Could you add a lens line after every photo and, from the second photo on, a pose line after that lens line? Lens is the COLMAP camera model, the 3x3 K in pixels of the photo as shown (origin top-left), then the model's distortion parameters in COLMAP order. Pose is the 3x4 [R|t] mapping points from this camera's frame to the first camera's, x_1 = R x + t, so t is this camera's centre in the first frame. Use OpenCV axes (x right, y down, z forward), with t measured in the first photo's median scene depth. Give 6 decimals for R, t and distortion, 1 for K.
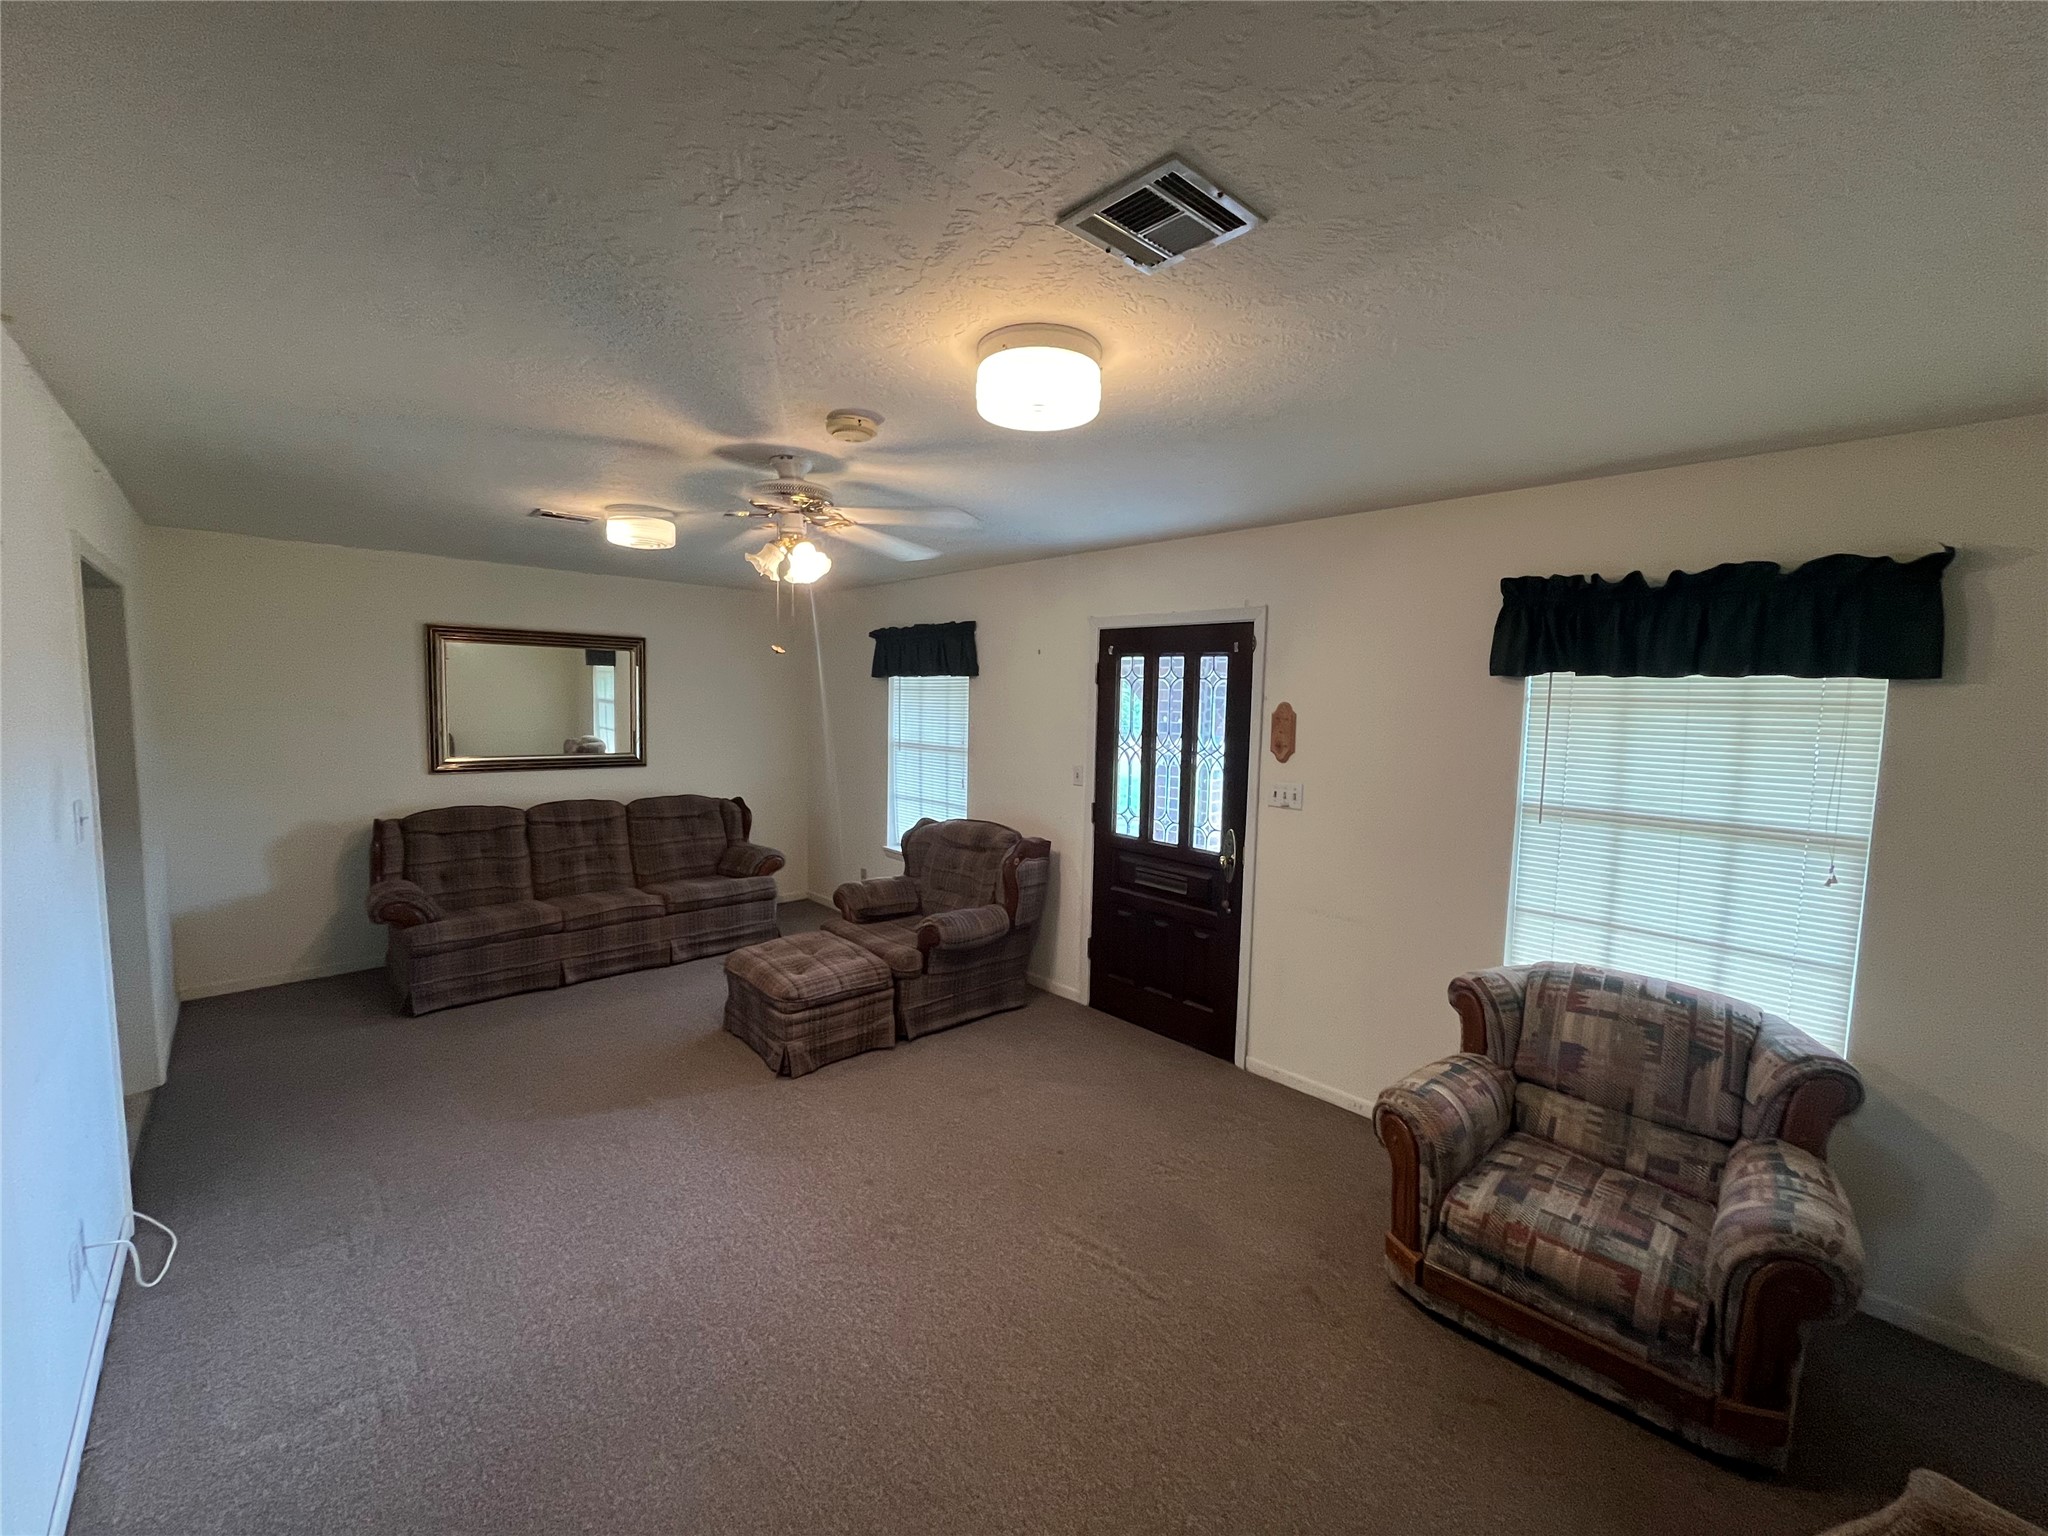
lens RADIAL K [[827.7, 0, 1022.8], [0, 827.7, 765.3], [0, 0, 1]] dist [-0.001653, -0.000214]
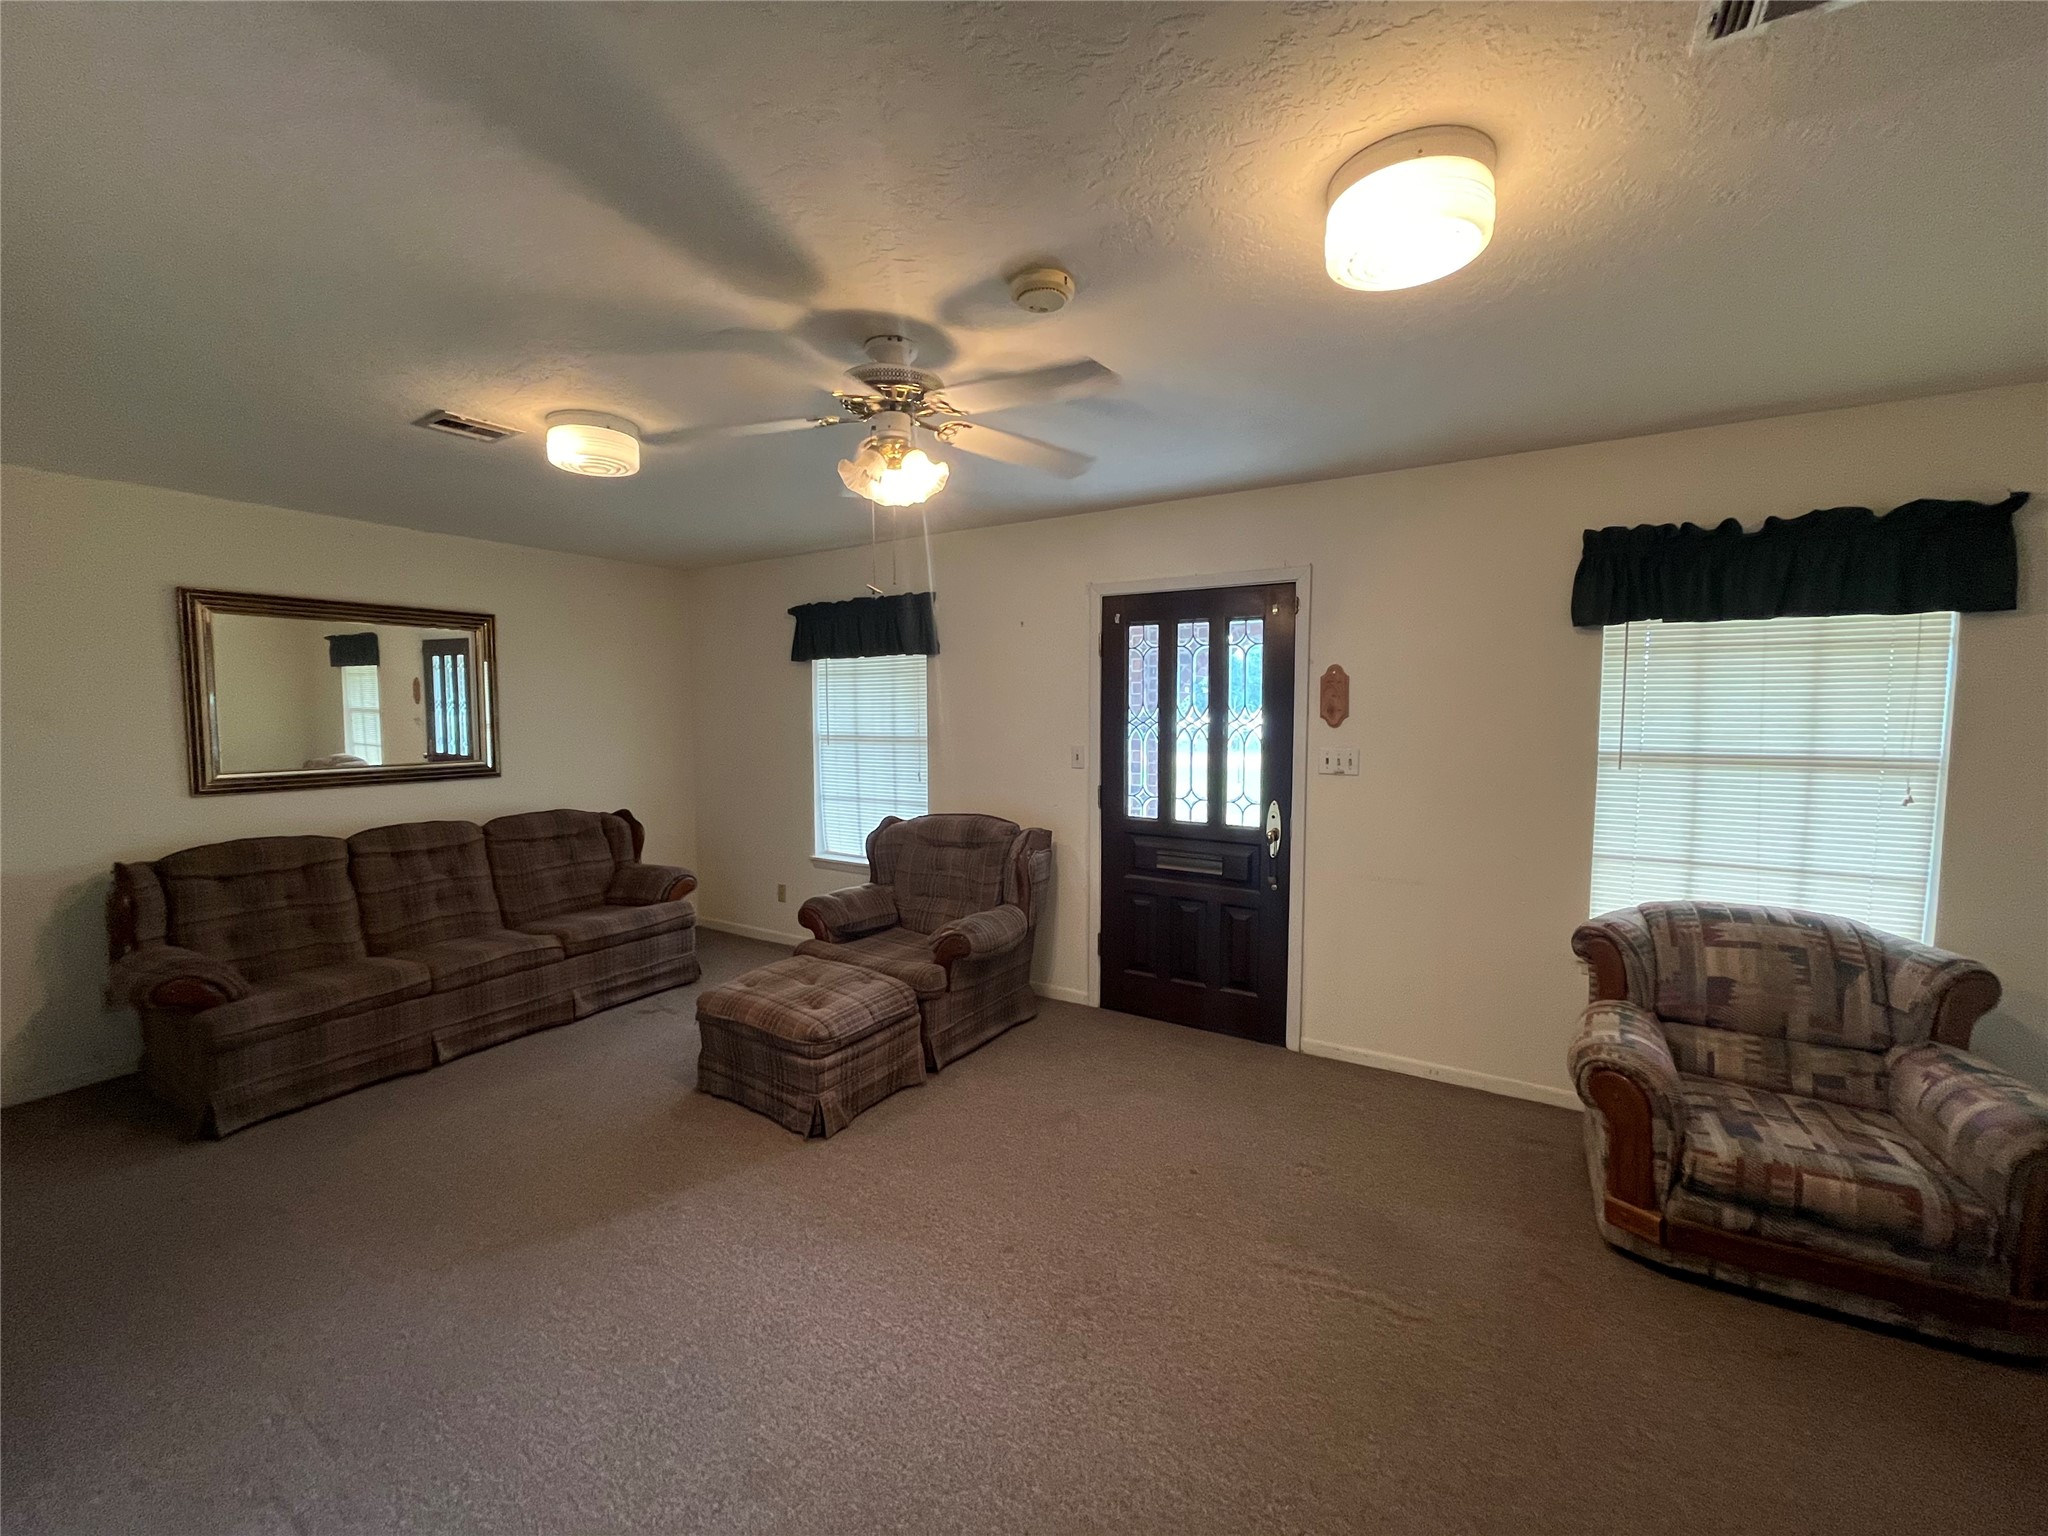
lens RADIAL K [[825.8, 0, 1024.5], [0, 825.8, 765.8], [0, 0, 1]] dist [-0.002848, -0.000271]
pose [[0.963783, -0.044446, 0.262959, -0.284023], [0.046970, 0.998891, -0.003318, 0.027033], [-0.262520, 0.015549, 0.964801, 0.165044]]
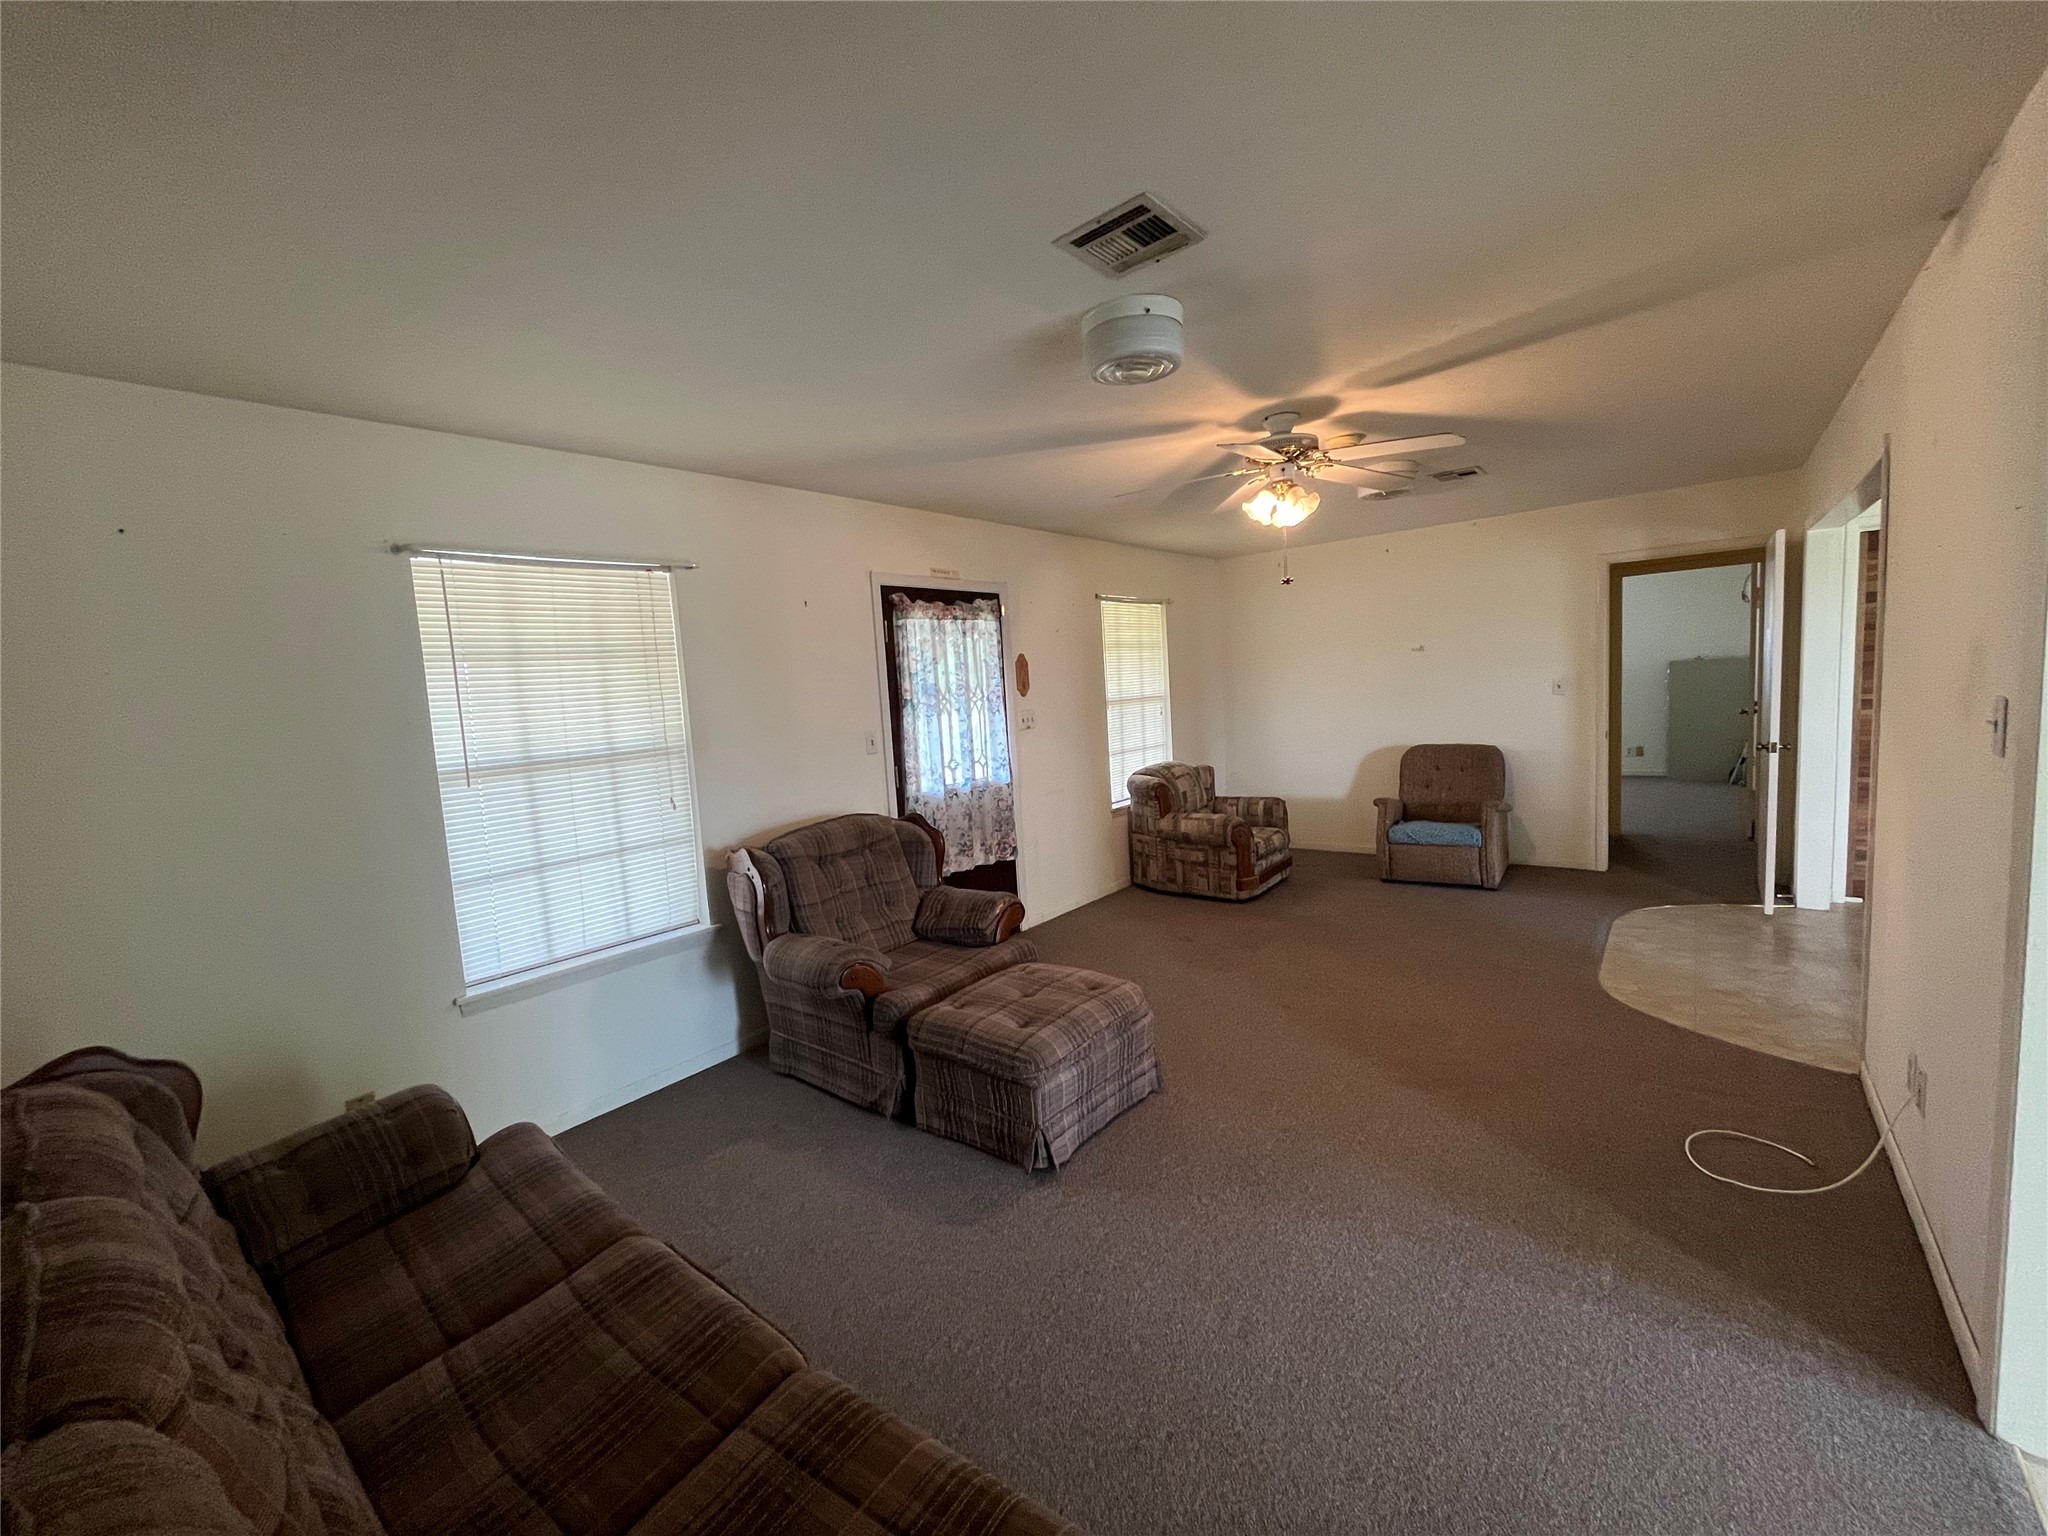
lens RADIAL K [[836.5, 0, 1024.0], [0, 836.5, 768.0], [0, 0, 1]] dist [-0.000172, -0.000056]
pose [[-0.151840, -0.115712, 0.981608, -1.061259], [0.142624, 0.980165, 0.137604, -0.077140], [-0.978061, 0.160895, -0.132325, 1.184491]]
